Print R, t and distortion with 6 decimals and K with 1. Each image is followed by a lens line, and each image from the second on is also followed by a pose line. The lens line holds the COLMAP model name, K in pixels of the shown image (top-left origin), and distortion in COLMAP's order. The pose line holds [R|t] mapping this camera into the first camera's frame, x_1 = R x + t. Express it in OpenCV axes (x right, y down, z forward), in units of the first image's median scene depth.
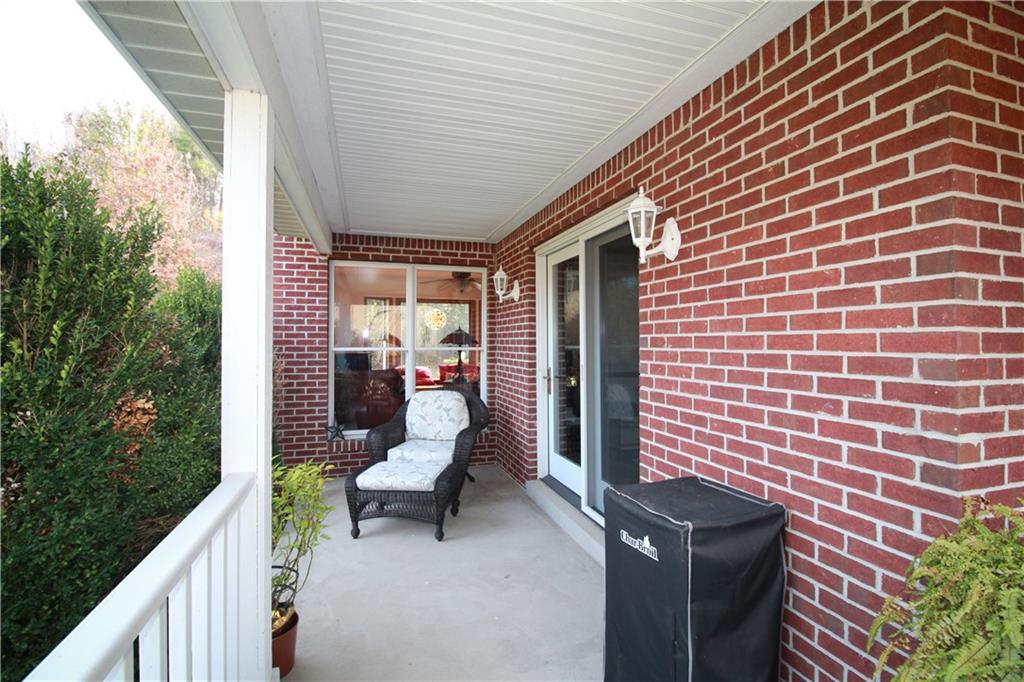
lens RADIAL K [[477.1, 0, 514.1], [0, 477.1, 335.2], [0, 0, 1]] dist [-0.004643, -0.009671]
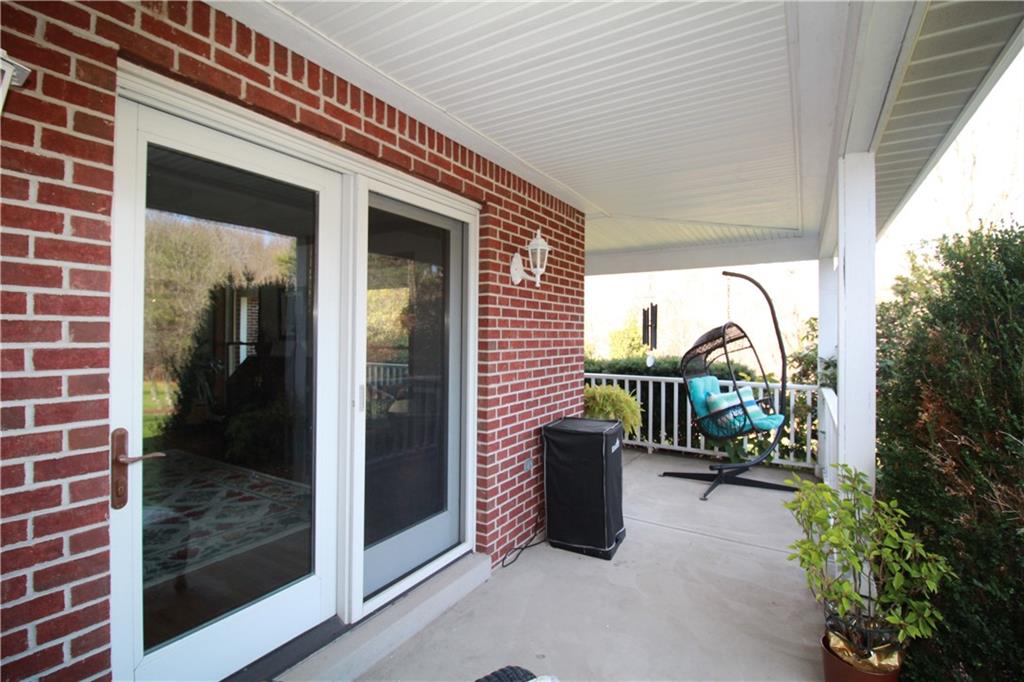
lens RADIAL K [[477.1, 0, 510.4], [0, 477.1, 336.2], [0, 0, 1]] dist [-0.004643, -0.009671]
pose [[-0.658585, -0.002699, 0.752502, -0.772983], [-0.012177, 0.999901, -0.007071, 0.000030], [-0.752408, -0.013820, -0.658552, 2.160957]]
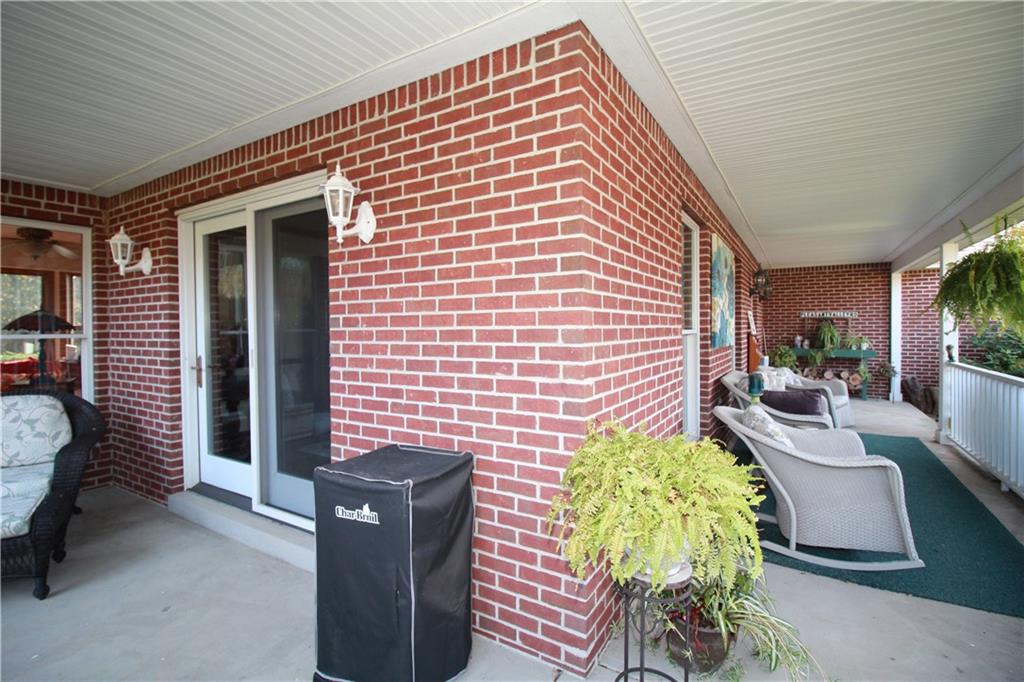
lens RADIAL K [[477.1, 0, 514.0], [0, 477.1, 333.1], [0, 0, 1]] dist [-0.004643, -0.009671]
pose [[0.752638, -0.013451, 0.658297, -0.128338], [-0.001204, 0.999762, 0.021806, 0.018798], [-0.658433, -0.017204, 0.752442, 0.005149]]
